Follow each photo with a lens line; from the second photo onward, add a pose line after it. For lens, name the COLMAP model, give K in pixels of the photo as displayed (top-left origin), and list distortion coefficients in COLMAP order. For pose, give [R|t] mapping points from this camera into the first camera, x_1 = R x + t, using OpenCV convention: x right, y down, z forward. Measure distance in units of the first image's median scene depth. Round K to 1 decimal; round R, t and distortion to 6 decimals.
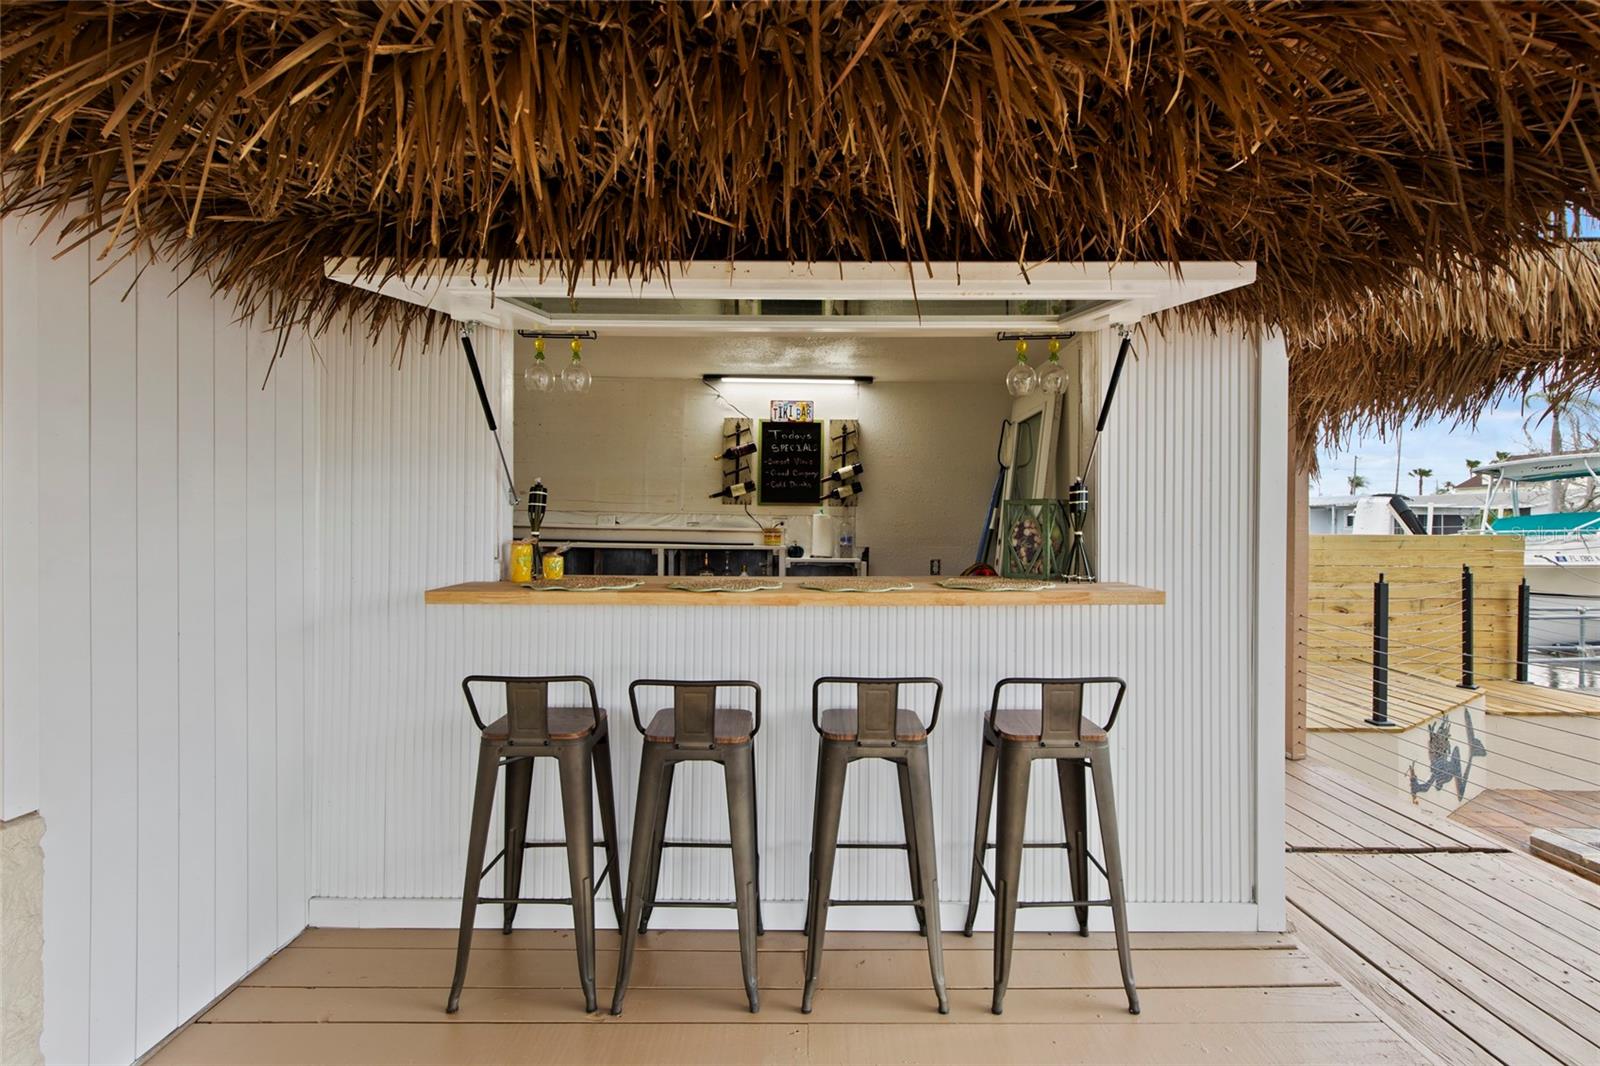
lens RADIAL K [[756.1, 0, 797.1], [0, 756.1, 528.8], [0, 0, 1]] dist [0.005170, -0.000373]
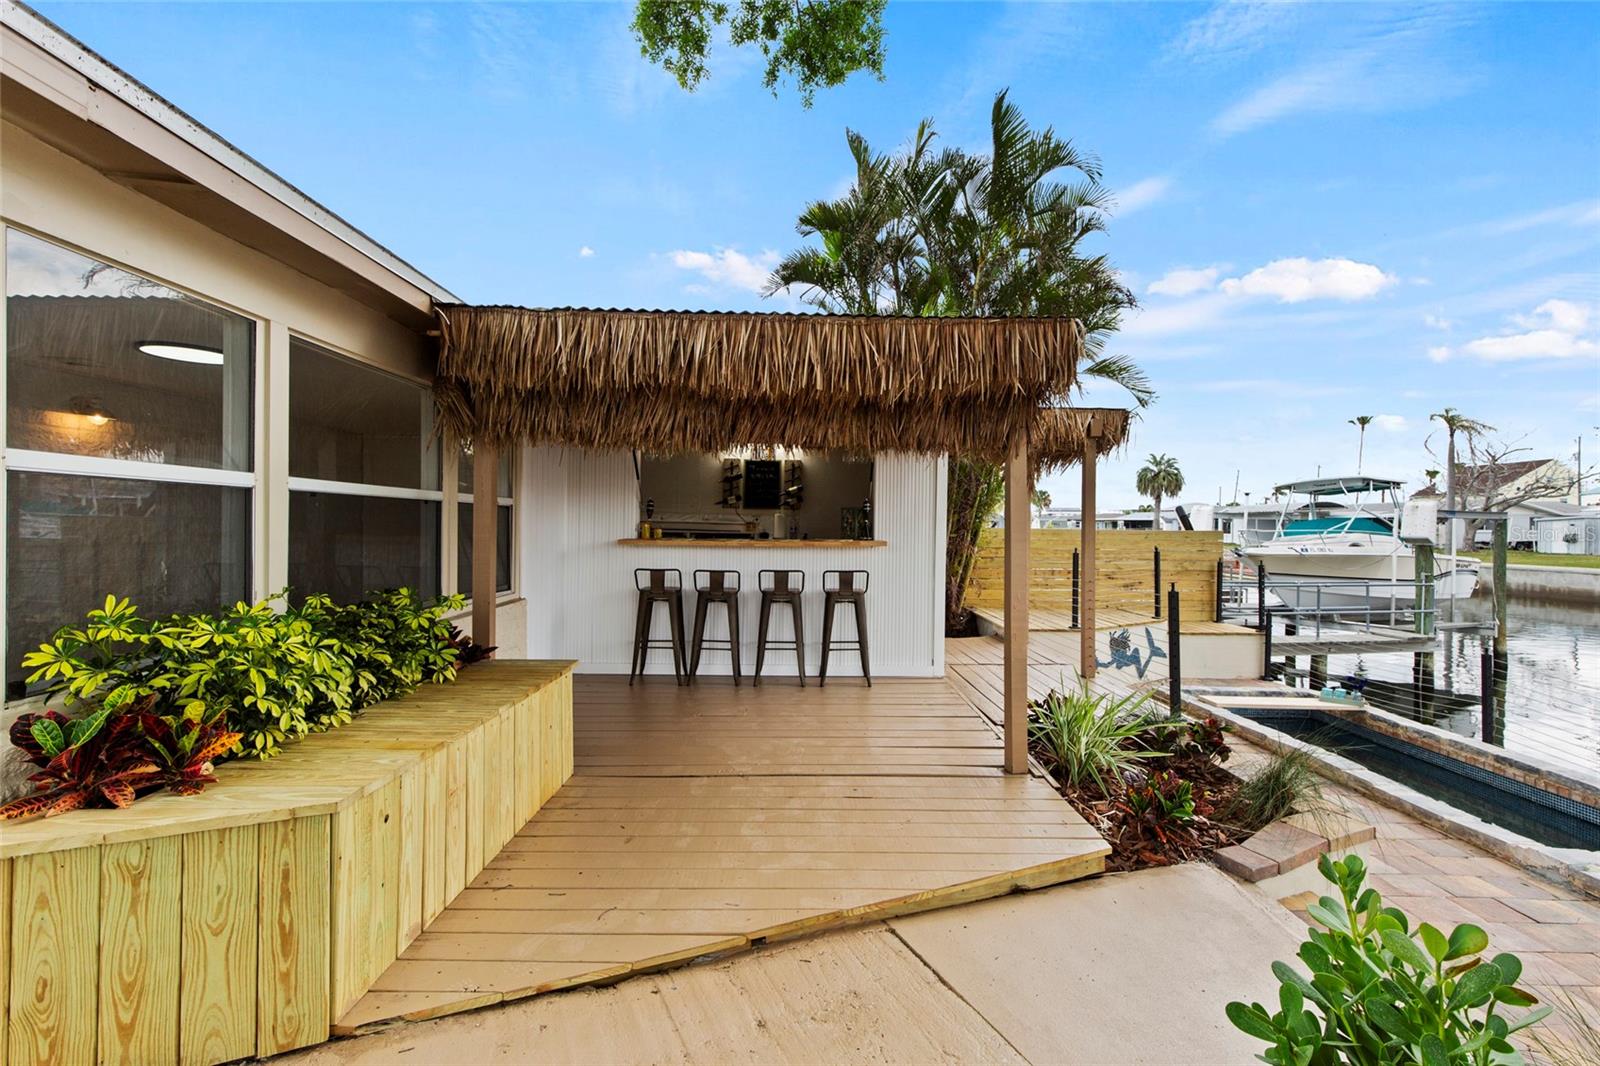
lens RADIAL K [[756.1, 0, 800.8], [0, 756.1, 528.8], [0, 0, 1]] dist [0.005170, -0.000373]
pose [[0.999834, 0.007187, 0.016736, 0.062113], [-0.007137, 0.999970, -0.003024, 0.022014], [-0.016757, 0.002904, 0.999855, -0.877645]]
